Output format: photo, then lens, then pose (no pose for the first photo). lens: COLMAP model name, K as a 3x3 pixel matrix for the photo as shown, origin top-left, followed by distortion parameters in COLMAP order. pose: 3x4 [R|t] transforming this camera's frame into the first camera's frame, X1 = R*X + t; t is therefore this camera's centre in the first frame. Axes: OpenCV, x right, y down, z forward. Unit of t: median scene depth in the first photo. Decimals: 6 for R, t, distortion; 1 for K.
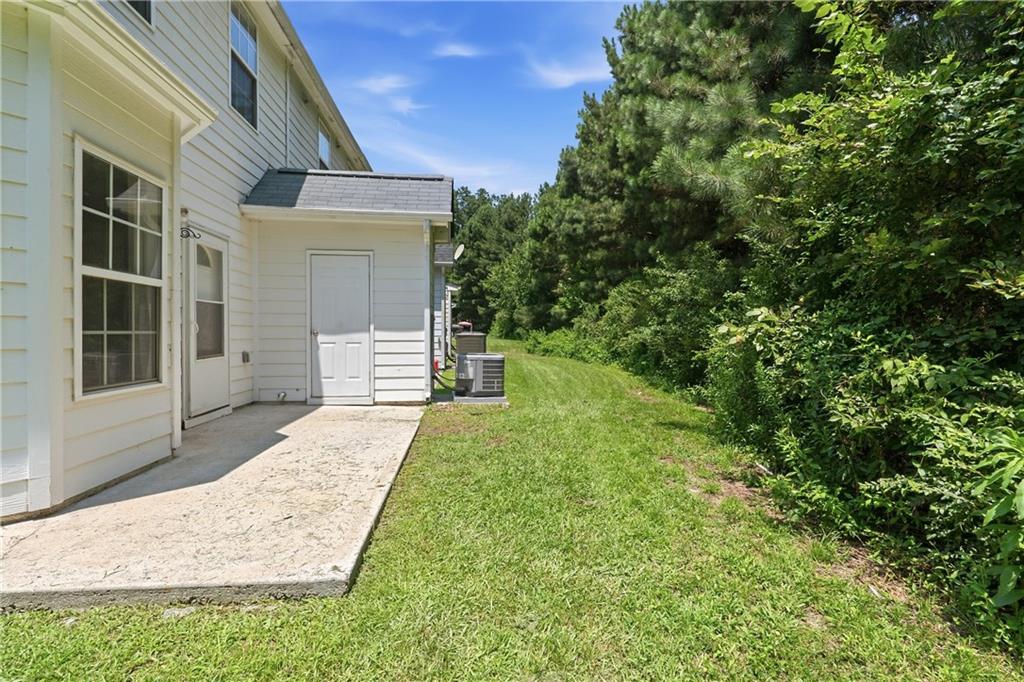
lens RADIAL K [[471.7, 0, 514.3], [0, 471.7, 336.2], [0, 0, 1]] dist [-0.004448, 0.000215]
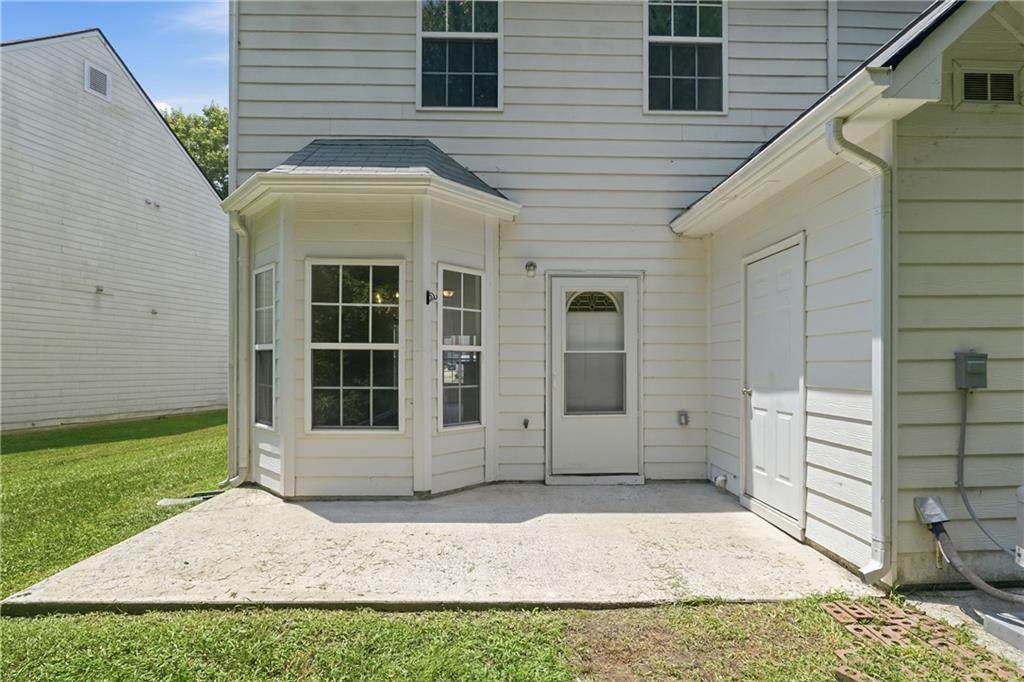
lens RADIAL K [[499.7, 0, 508.9], [0, 499.7, 363.9], [0, 0, 1]] dist [-0.002055, -0.000067]
pose [[-0.081155, -0.008823, -0.996662, 0.474295], [-0.010649, 0.999911, -0.007985, -0.061618], [0.996645, 0.009965, -0.081242, 1.378953]]
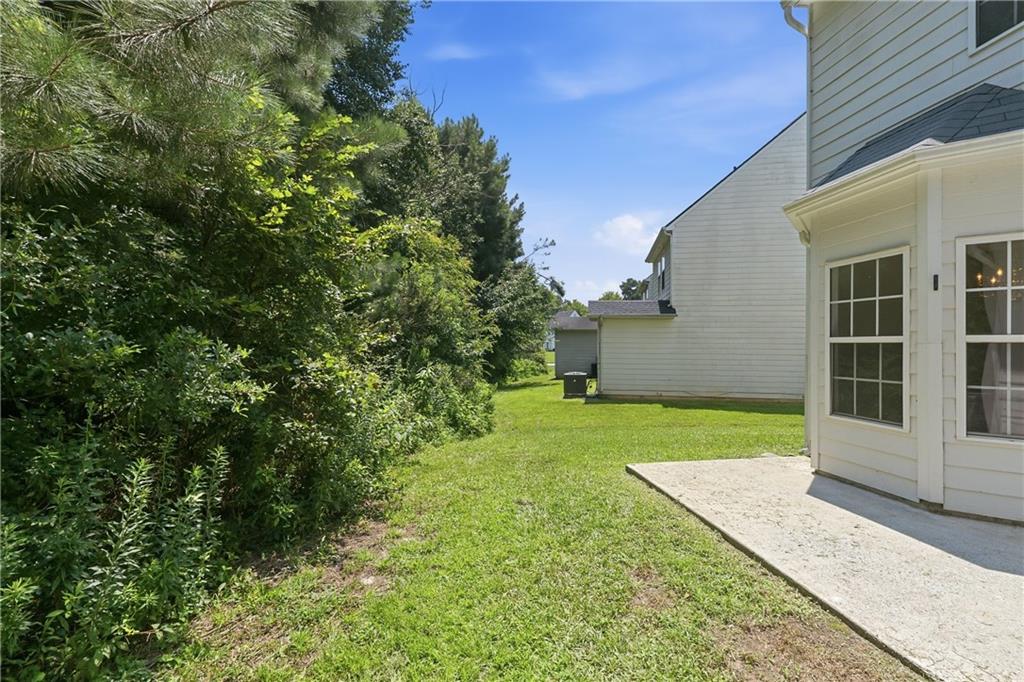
lens RADIAL K [[463.5, 0, 507.6], [0, 463.5, 344.8], [0, 0, 1]] dist [0.000329, 0.000089]
pose [[-0.999765, -0.014021, -0.016514, 0.201212], [-0.013984, 0.999899, -0.002336, -0.082986], [0.016545, -0.002105, -0.999861, 2.076515]]
